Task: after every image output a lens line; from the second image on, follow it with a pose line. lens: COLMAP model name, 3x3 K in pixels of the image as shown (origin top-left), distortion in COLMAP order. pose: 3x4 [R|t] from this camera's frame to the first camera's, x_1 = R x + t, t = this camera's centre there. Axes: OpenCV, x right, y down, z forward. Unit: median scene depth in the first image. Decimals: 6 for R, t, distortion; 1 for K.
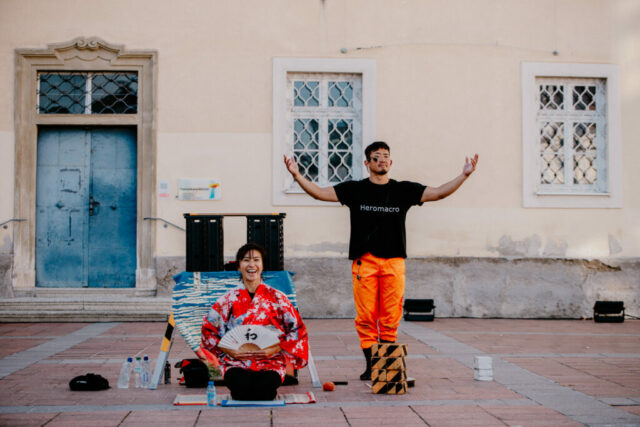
lens RADIAL K [[1406.6, 0, 320.0], [0, 1406.6, 213.5], [0, 0, 1]] dist [-0.178108, 0.254084]
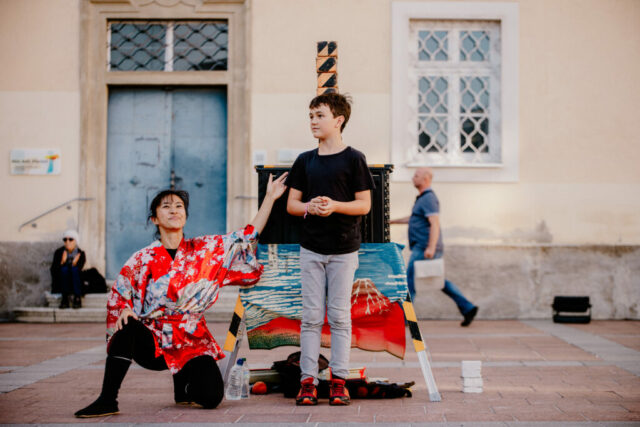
lens RADIAL K [[1544.8, 0, 320.0], [0, 1544.8, 213.5], [0, 0, 1]] dist [-0.048666, 0.024739]
pose [[0.996011, 0.000696, -0.089223, 0.005187], [-0.000725, 1.000000, -0.000292, 0.013369], [0.089223, 0.000355, 0.996012, 0.098525]]
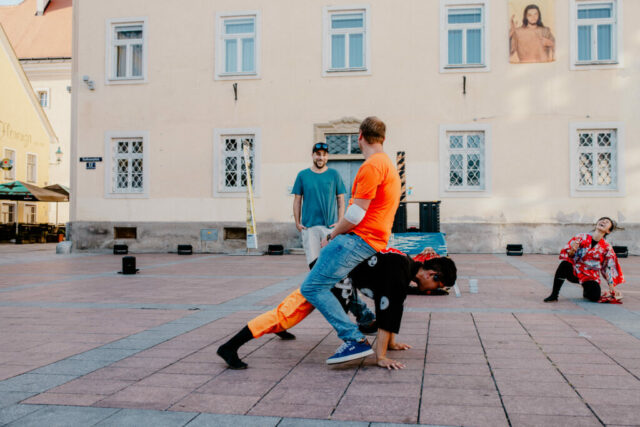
lens RADIAL K [[616.0, 0, 320.0], [0, 616.0, 213.5], [0, 0, 1]] dist [-0.063596, 0.081506]
pose [[0.972867, -0.002321, -0.231354, 0.003803], [0.006685, 0.999814, 0.018078, 0.000415], [0.231269, -0.019134, 0.972702, 0.099672]]
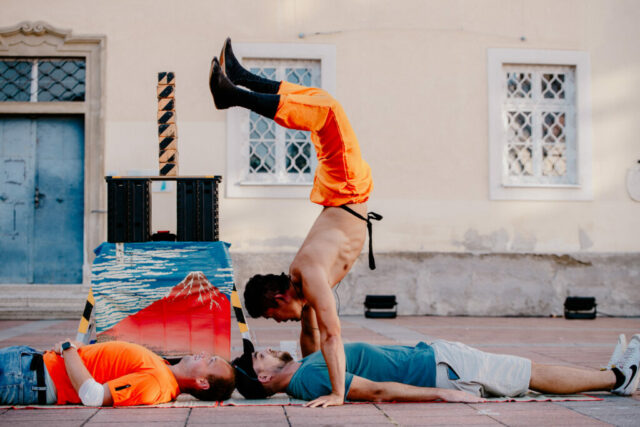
lens RADIAL K [[1365.8, 0, 320.0], [0, 1365.8, 213.5], [0, 0, 1]] dist [-0.217207, 0.157281]
pose [[0.999784, -0.000760, 0.020747, 0.010247], [0.001062, 0.999893, -0.014586, 0.018675], [-0.020734, 0.014605, 0.999678, 0.077348]]
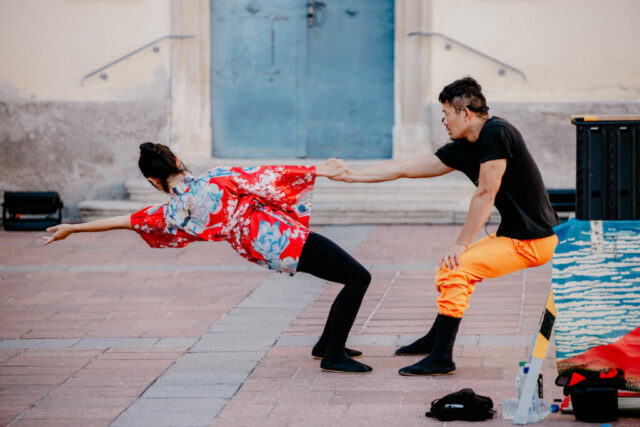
lens RADIAL K [[2697.3, 0, 320.0], [0, 2697.3, 213.5], [0, 0, 1]] dist [0.753450, 2.502794]
pose [[0.993234, 0.008546, -0.115818, -0.037006], [0.004325, 0.993875, 0.110429, -0.043513], [0.116052, -0.110182, 0.987113, -0.053773]]
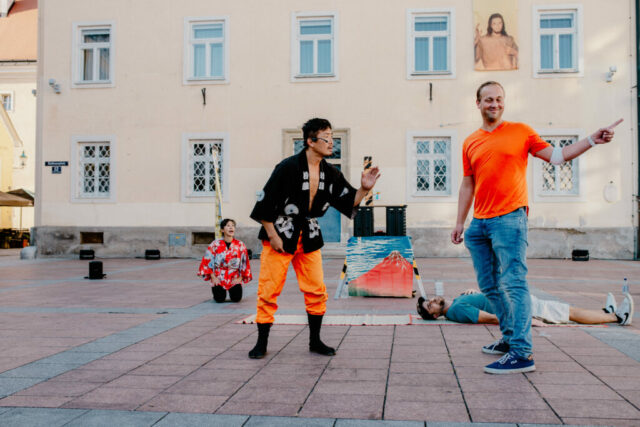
lens RADIAL K [[615.5, 0, 320.0], [0, 615.5, 213.5], [0, 0, 1]] dist [-0.060694, 0.066657]
pose [[0.983286, -0.004666, -0.182009, 0.005274], [0.006570, 0.999930, 0.009859, 0.001145], [0.181950, -0.010890, 0.983248, 0.095718]]
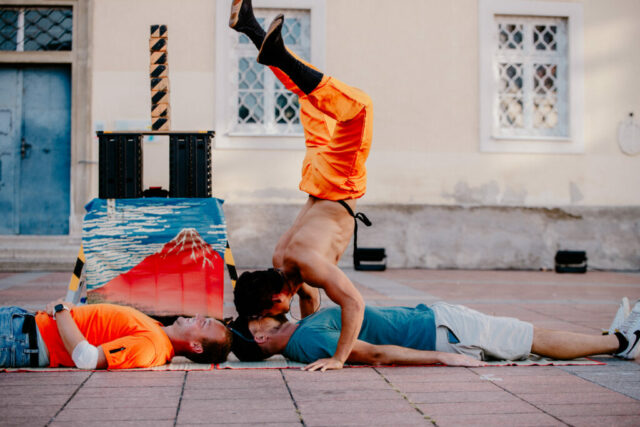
lens RADIAL K [[1365.8, 0, 320.0], [0, 1365.8, 213.5], [0, 0, 1]] dist [-0.217207, 0.157281]
pose [[0.999460, 0.002911, 0.032728, 0.006796], [-0.003701, 0.999703, 0.024107, 0.015649], [-0.032648, -0.024215, 0.999174, 0.084946]]
